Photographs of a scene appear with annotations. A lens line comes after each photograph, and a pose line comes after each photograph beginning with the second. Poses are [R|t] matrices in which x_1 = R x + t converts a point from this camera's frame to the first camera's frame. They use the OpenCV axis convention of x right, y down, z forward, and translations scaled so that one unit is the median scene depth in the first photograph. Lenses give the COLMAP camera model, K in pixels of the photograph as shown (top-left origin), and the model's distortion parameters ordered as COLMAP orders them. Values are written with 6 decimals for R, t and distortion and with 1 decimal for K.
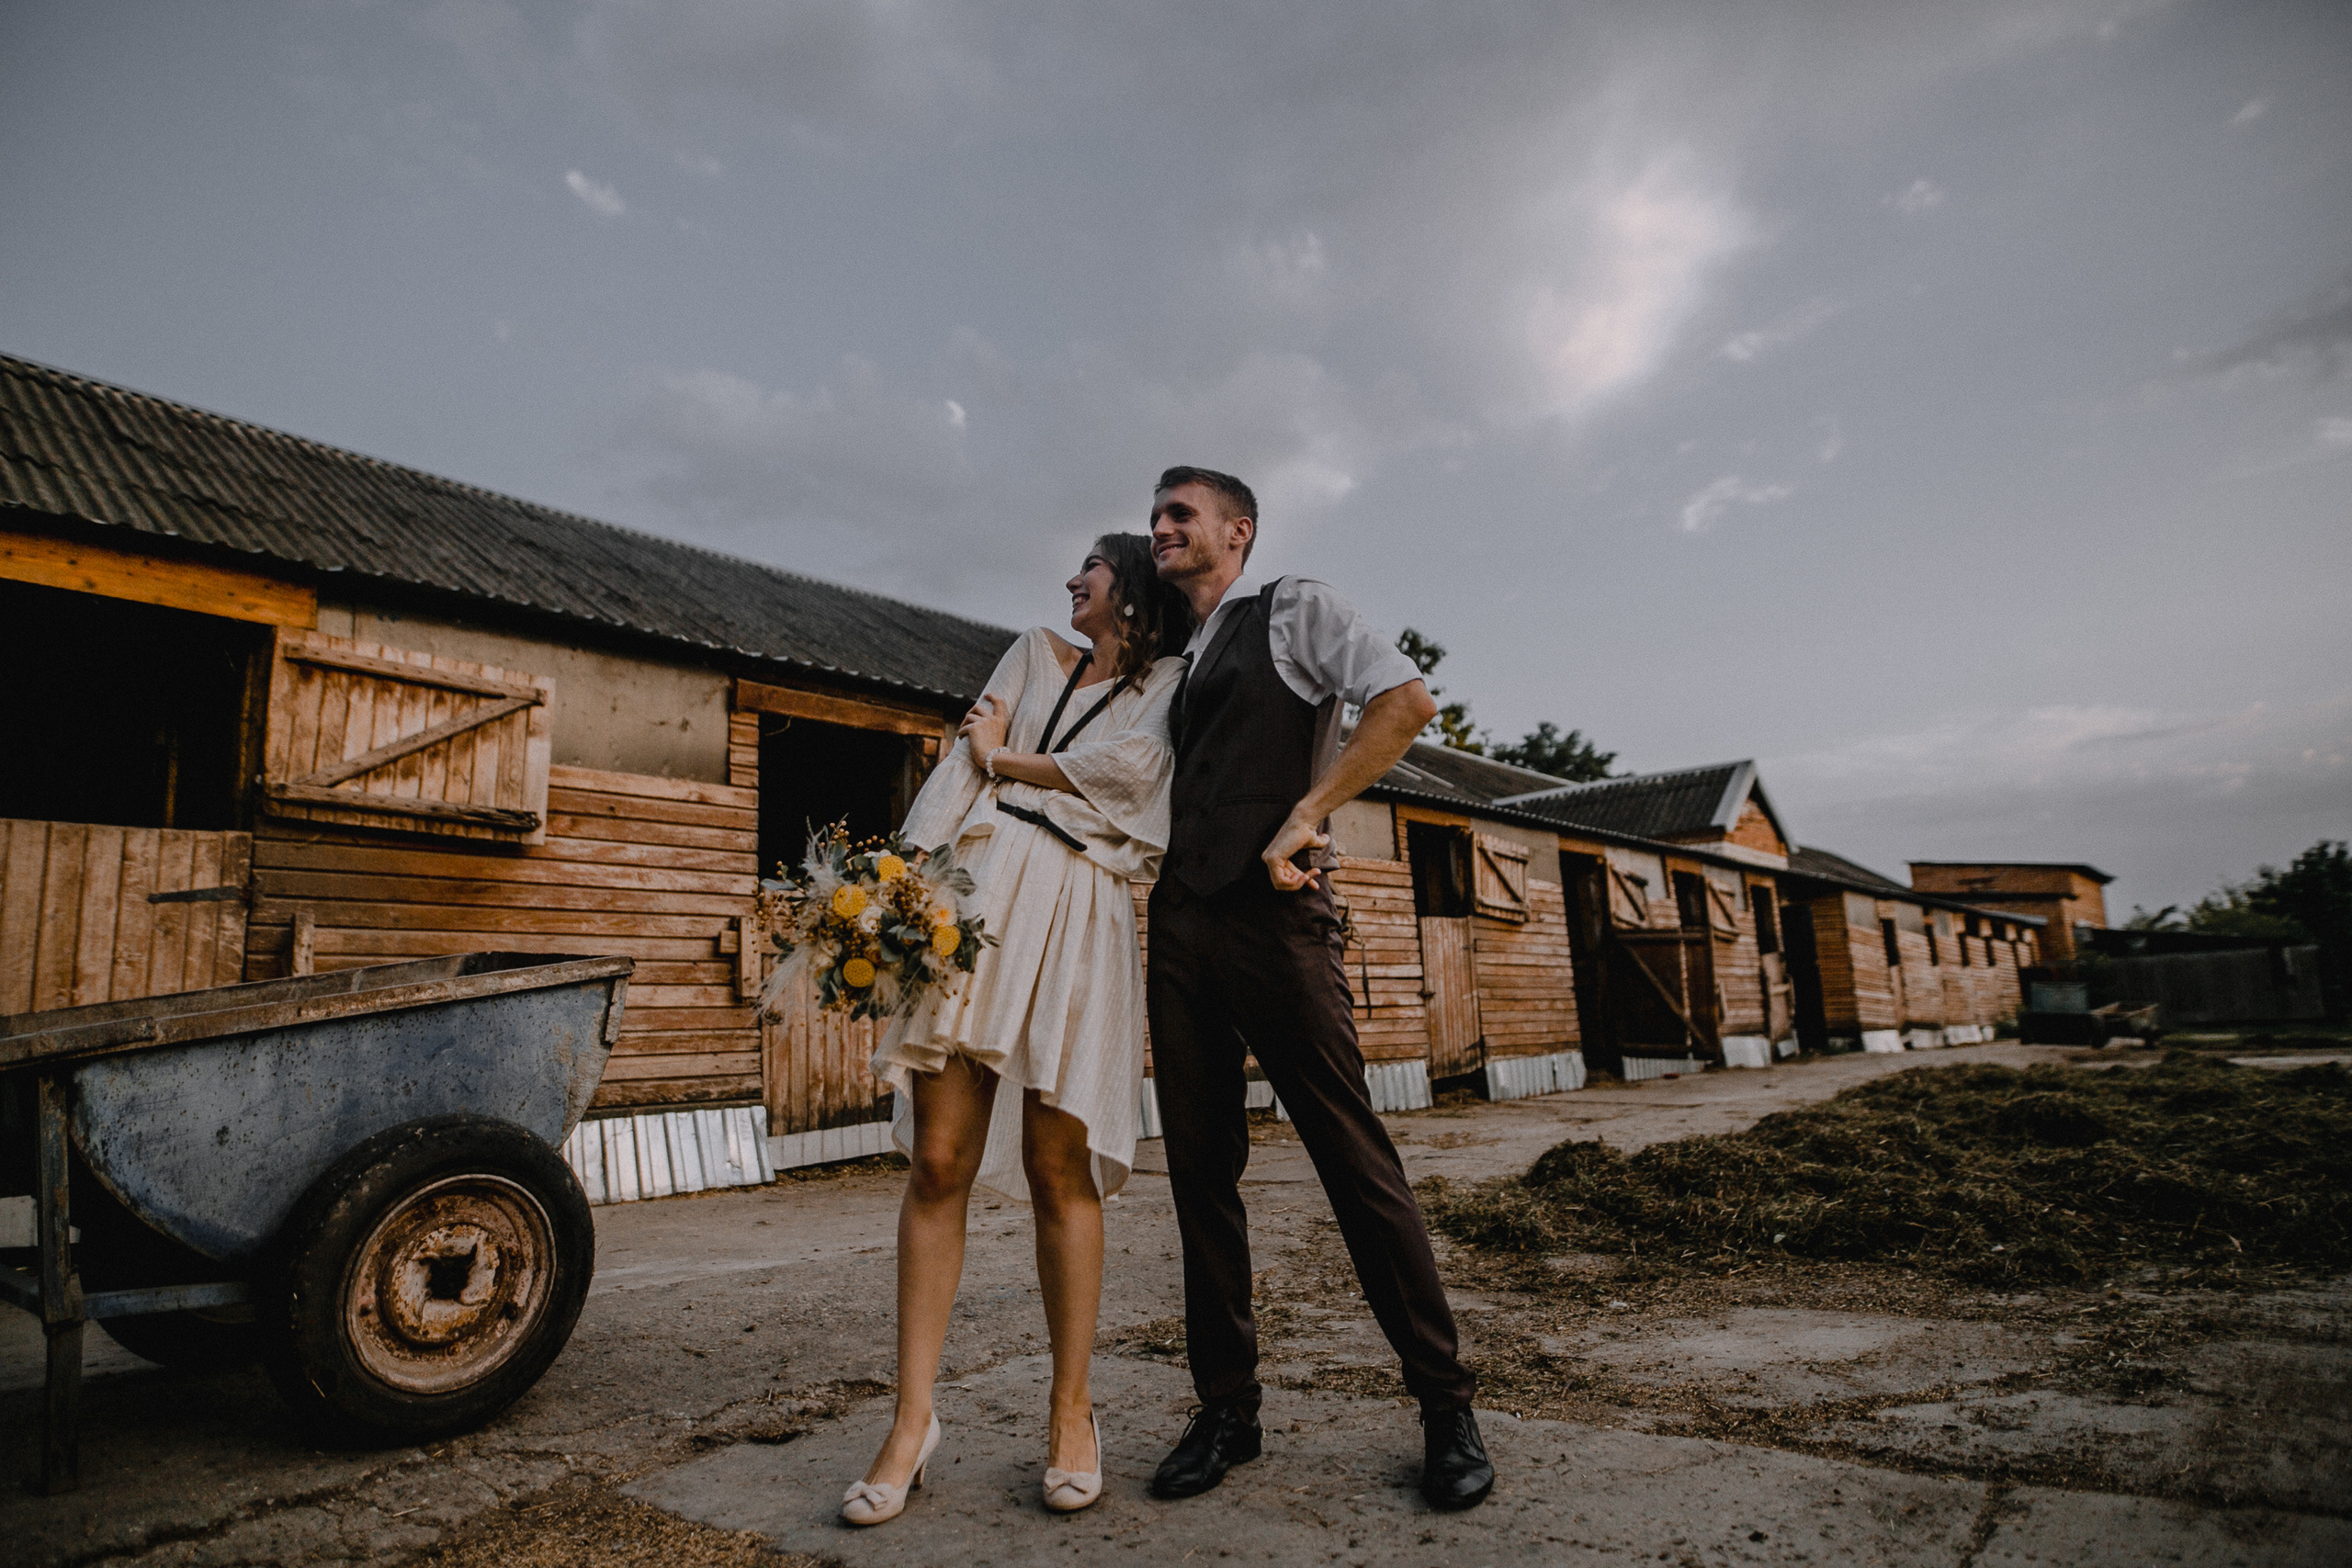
lens RADIAL K [[1357.8, 0, 1176.8], [0, 1357.8, 776.9], [0, 0, 1]] dist [-0.026638, 0.004888]
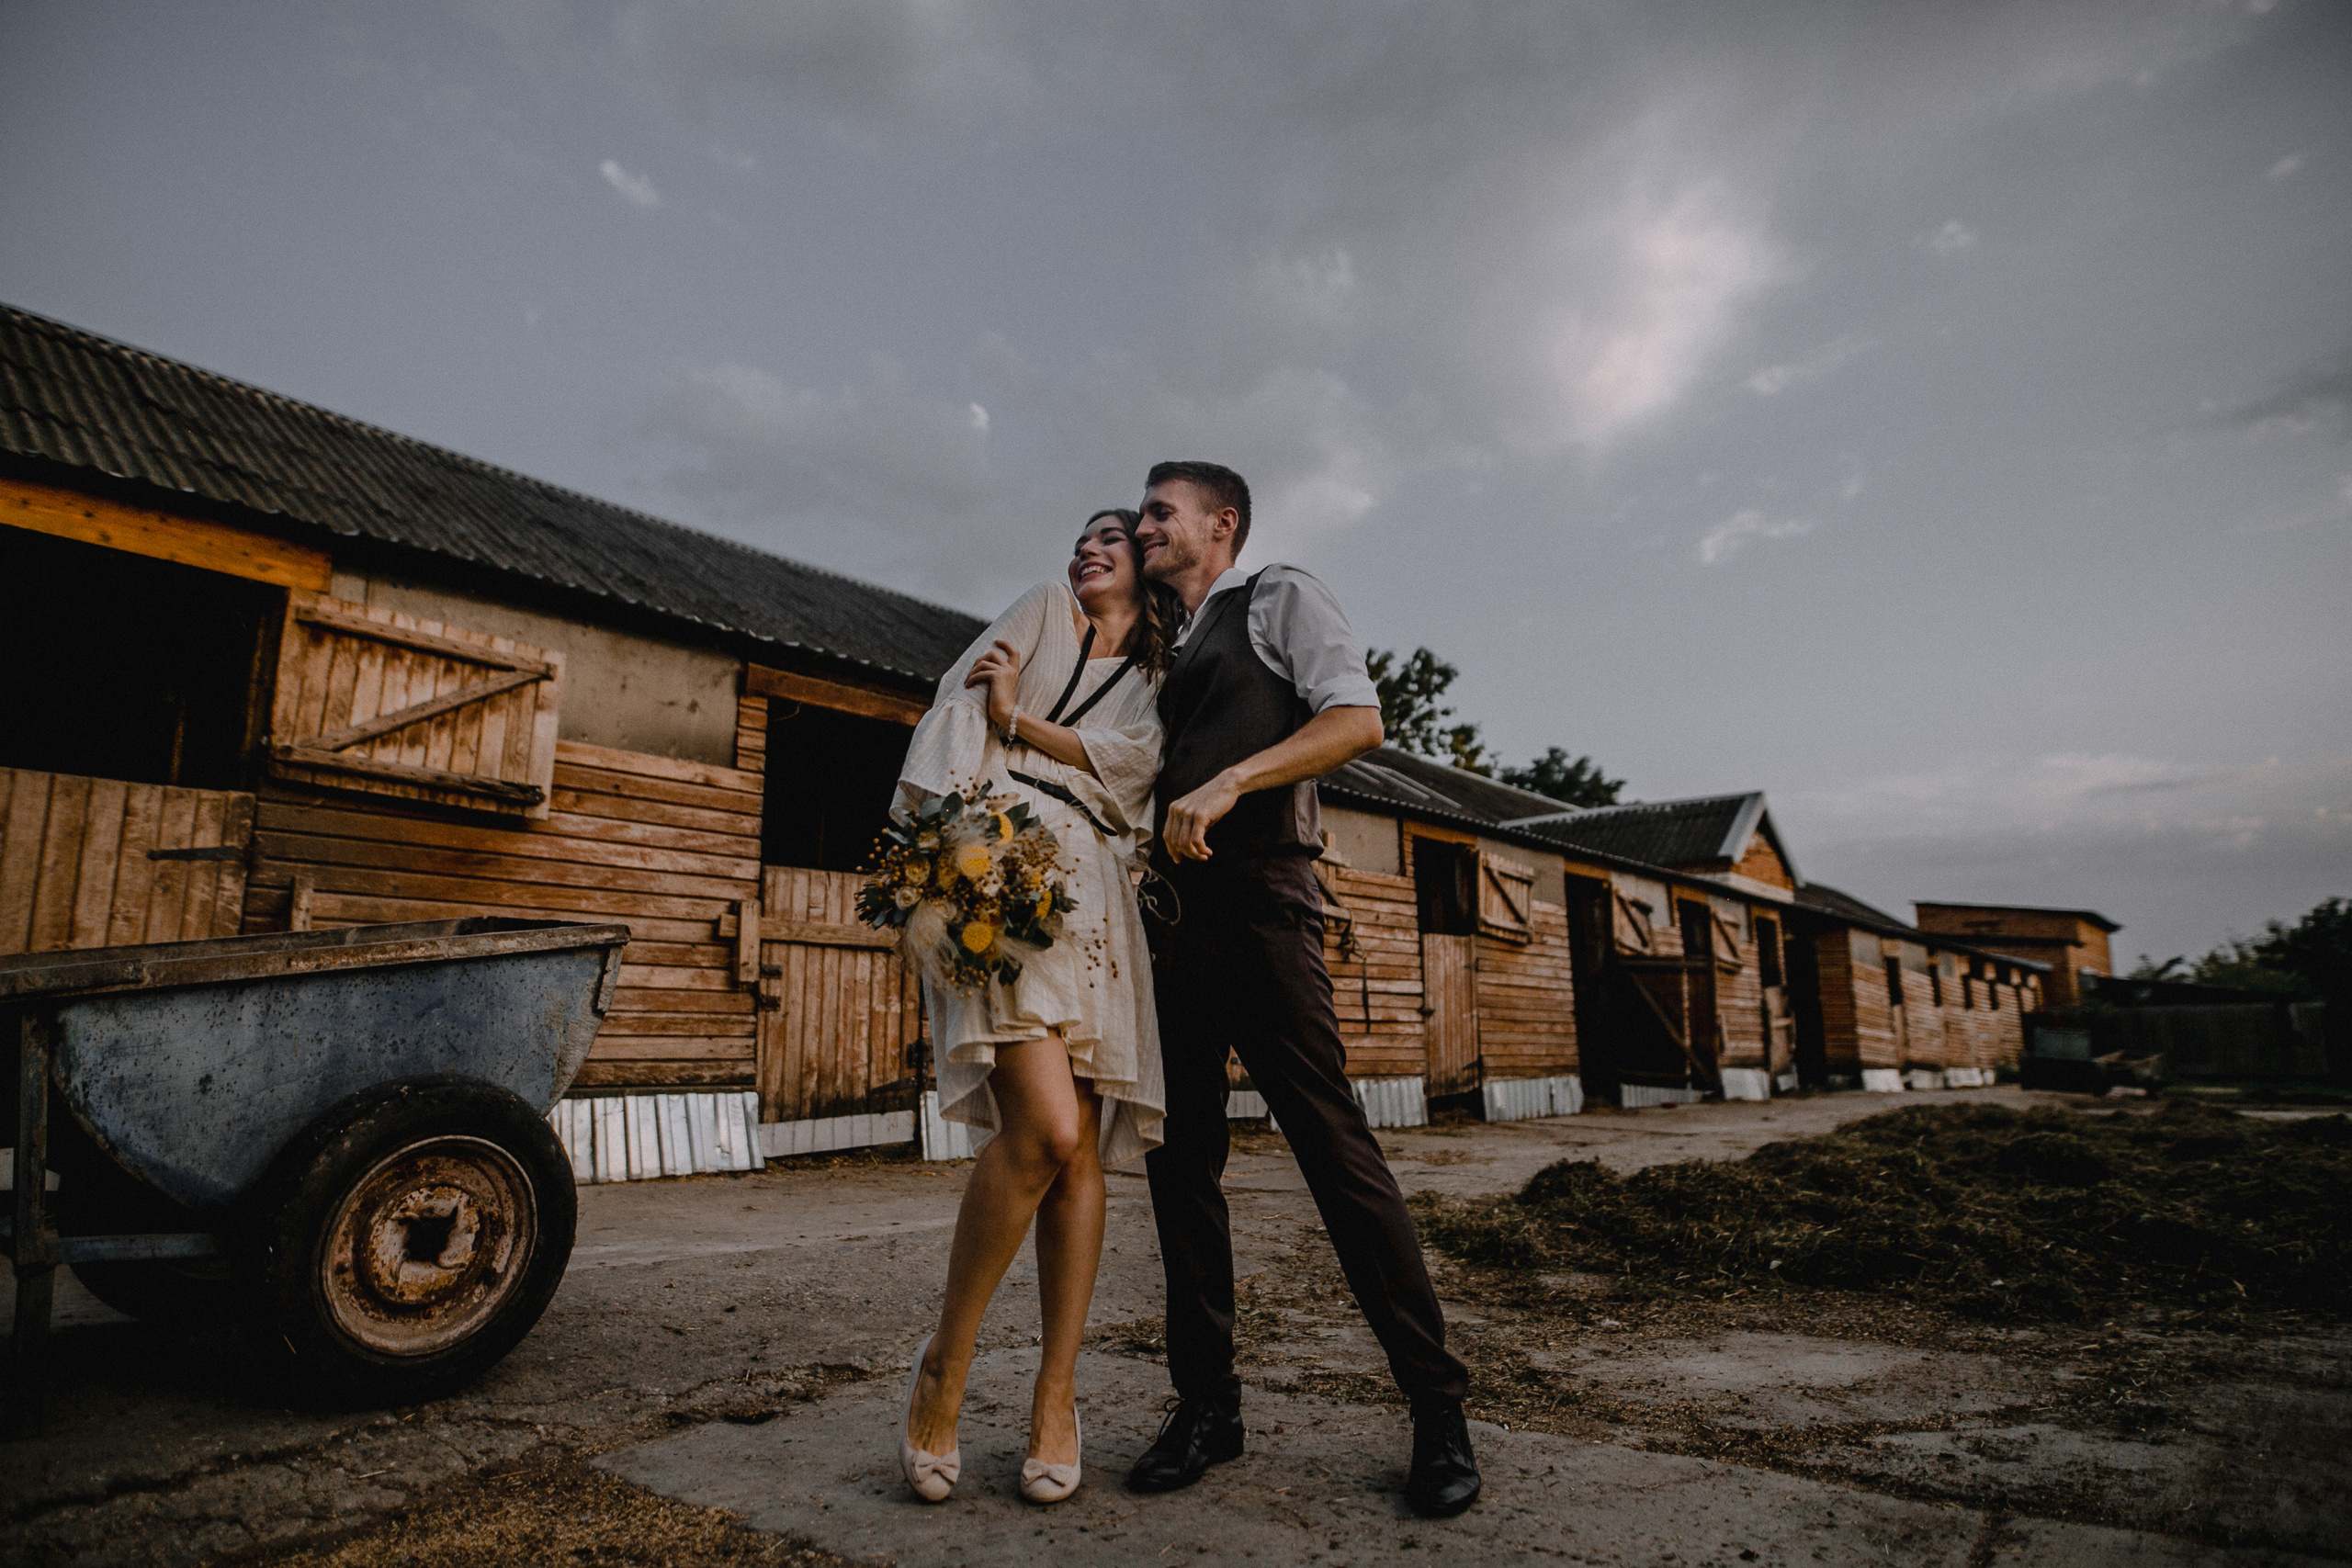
lens RADIAL K [[1357.8, 0, 1177.8], [0, 1357.8, 775.6], [0, 0, 1]] dist [-0.026638, 0.004888]
pose [[0.999161, 0.040656, -0.004918, -0.000148], [-0.040700, 0.999128, -0.009282, 0.007345], [0.004536, 0.009474, 0.999945, 0.004816]]
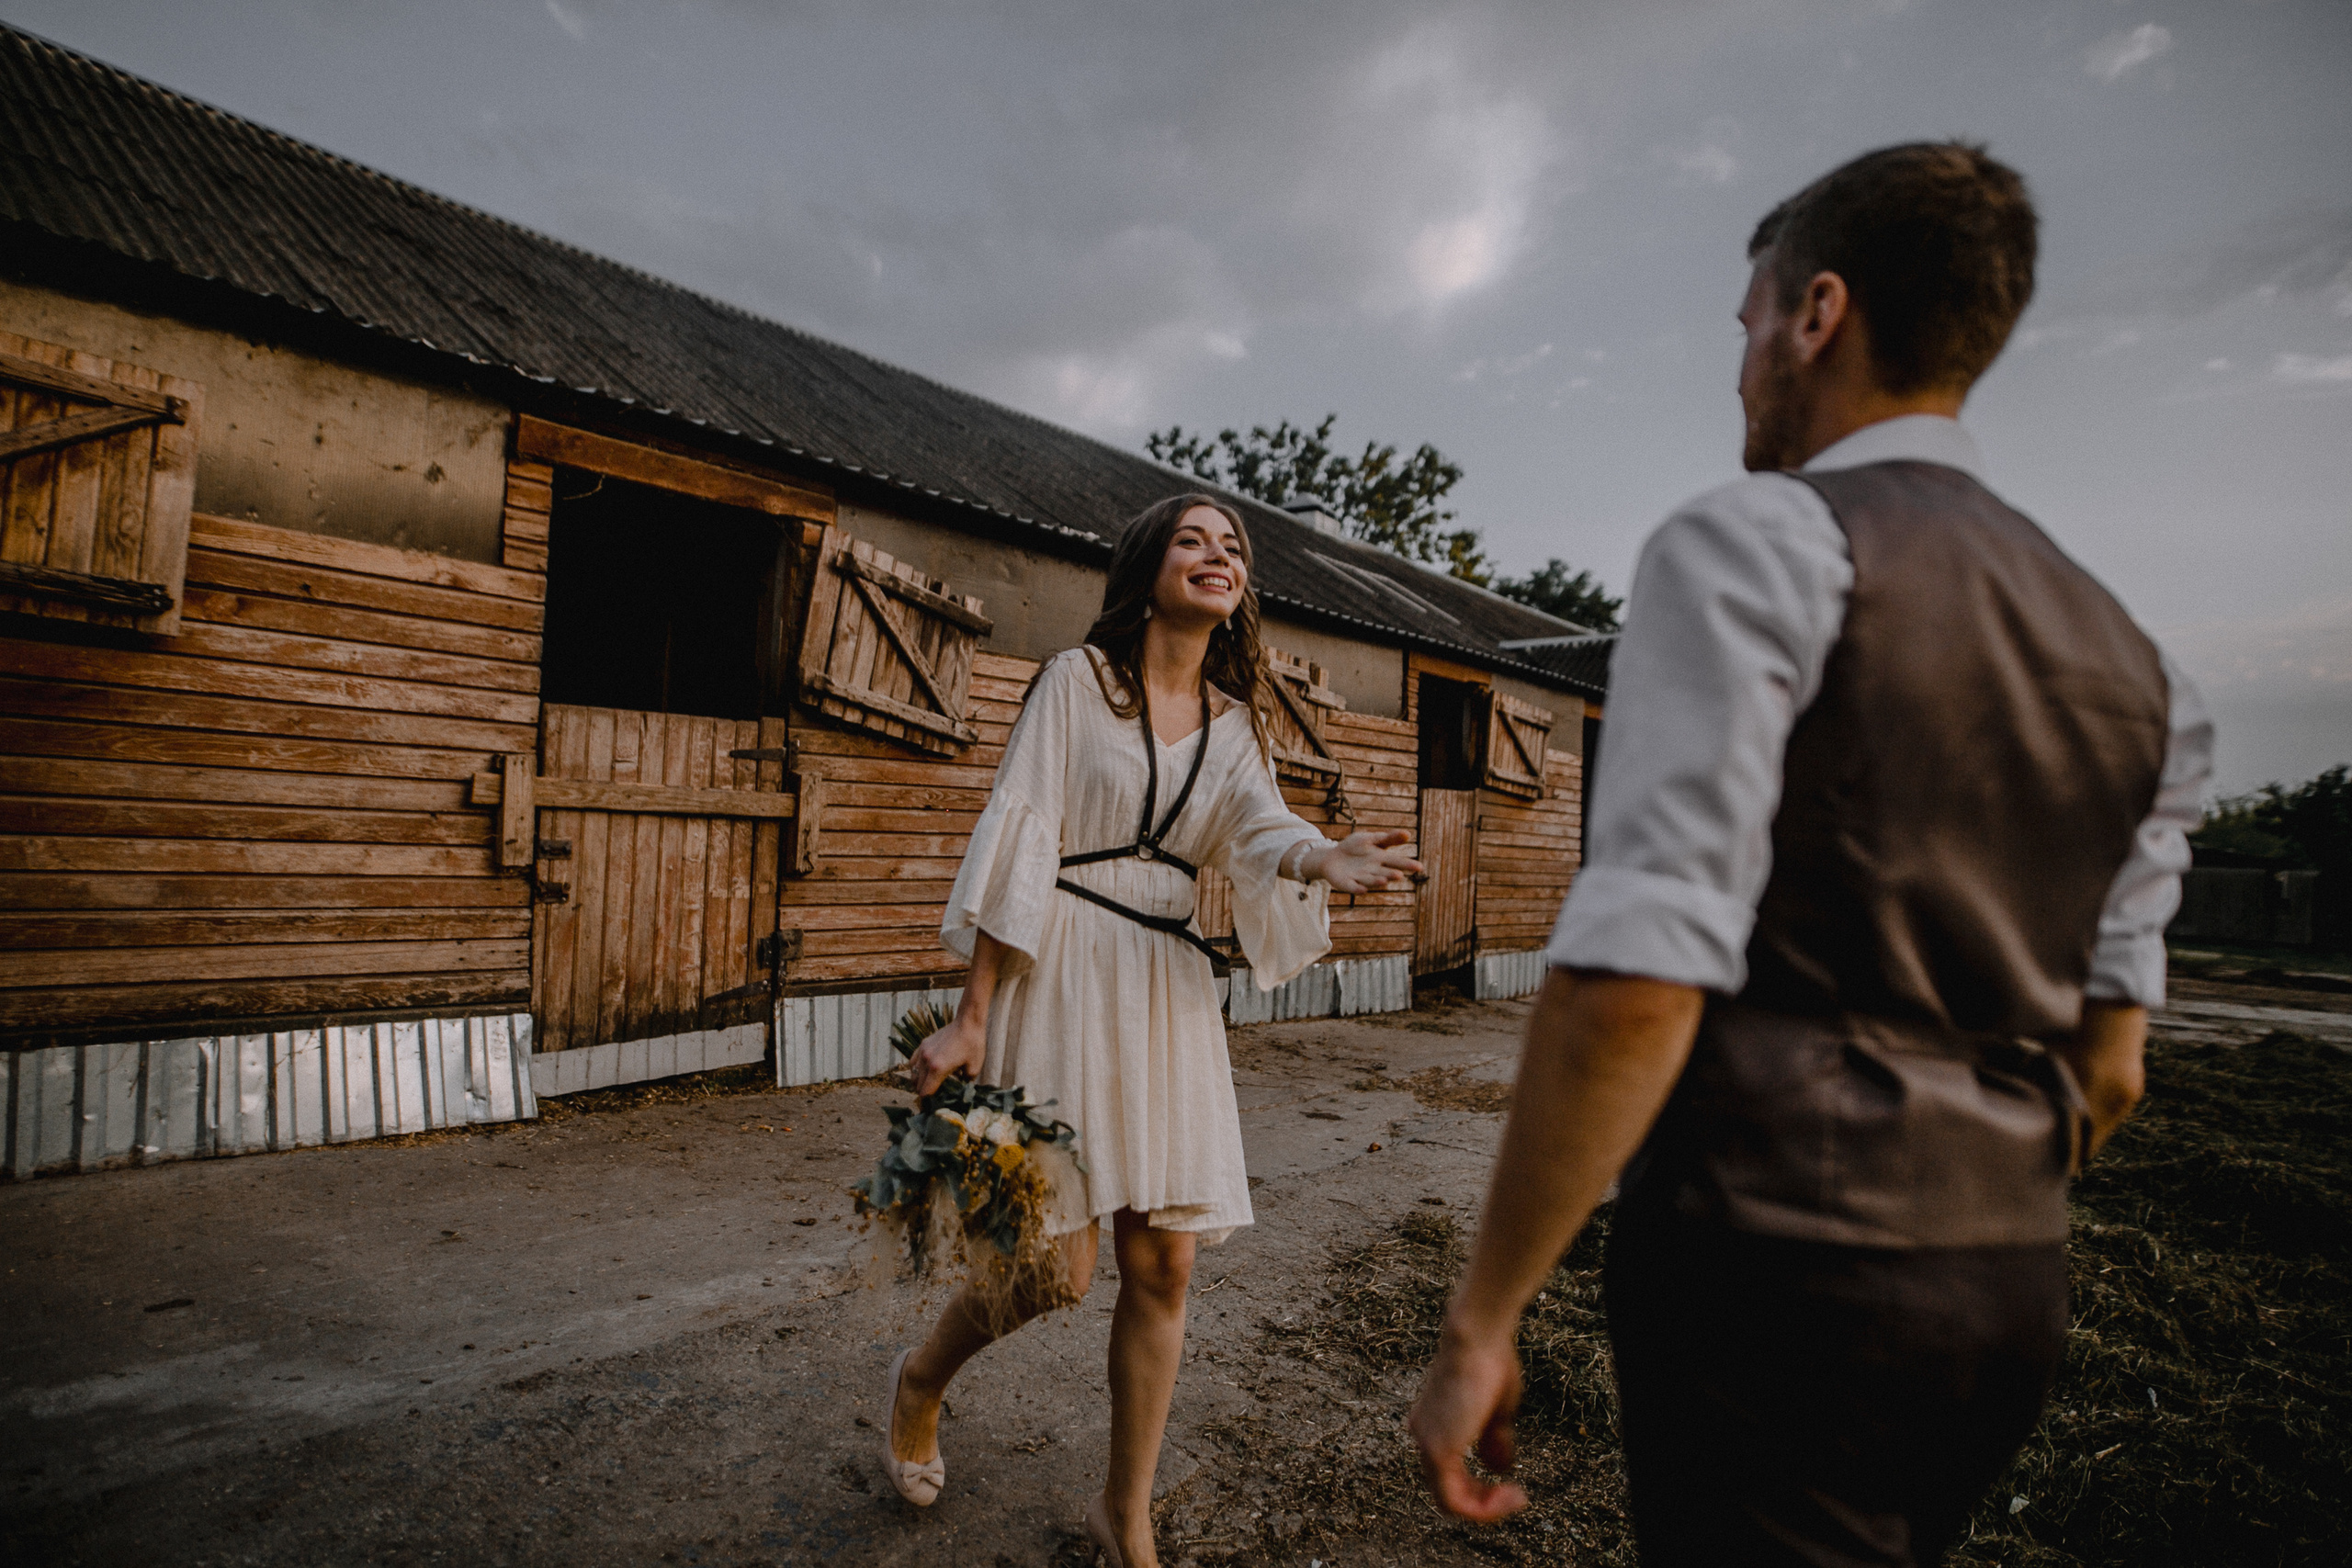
lens RADIAL K [[1357.8, 0, 1179.7], [0, 1357.8, 775.7], [0, 0, 1]] dist [-0.026638, 0.004888]
pose [[0.995429, 0.092834, 0.022414, 0.016033], [-0.095110, 0.984885, 0.144760, -0.022014], [-0.008636, -0.146230, 0.989213, 0.291844]]
